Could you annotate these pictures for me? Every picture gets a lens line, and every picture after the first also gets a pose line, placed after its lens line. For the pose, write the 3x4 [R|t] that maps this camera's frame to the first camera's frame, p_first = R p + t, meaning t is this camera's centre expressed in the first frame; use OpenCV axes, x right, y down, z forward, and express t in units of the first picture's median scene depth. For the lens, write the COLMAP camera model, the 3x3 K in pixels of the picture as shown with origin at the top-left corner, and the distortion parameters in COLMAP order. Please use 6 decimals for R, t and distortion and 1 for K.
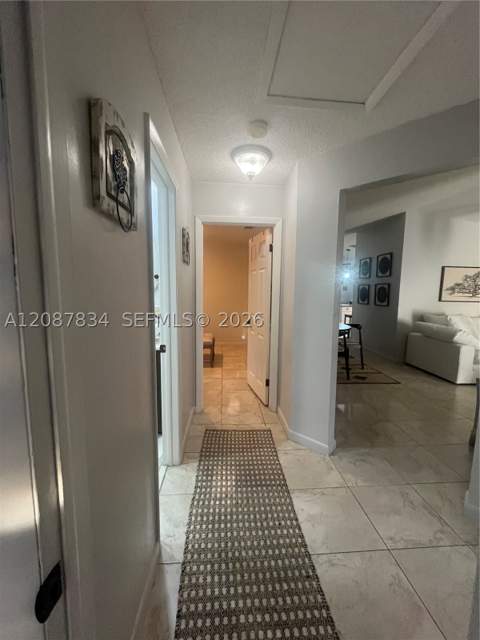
lens RADIAL K [[259.8, 0, 241.6], [0, 259.8, 316.1], [0, 0, 1]] dist [-0.003377, -0.000316]
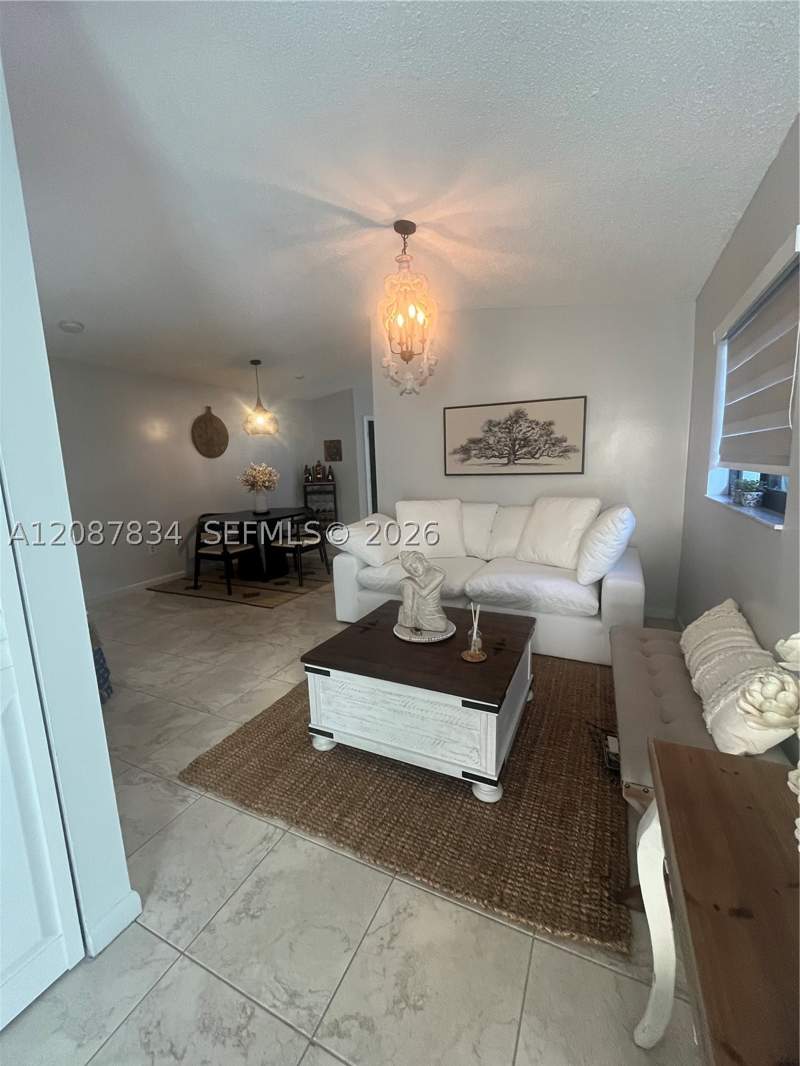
lens RADIAL K [[432.7, 0, 403.2], [0, 432.7, 528.9], [0, 0, 1]] dist [-0.003377, -0.000316]
pose [[0.875853, 0.033008, -0.481447, 1.122963], [-0.012227, 0.998856, 0.046238, 0.011515], [0.482423, -0.034611, 0.875254, 0.193063]]
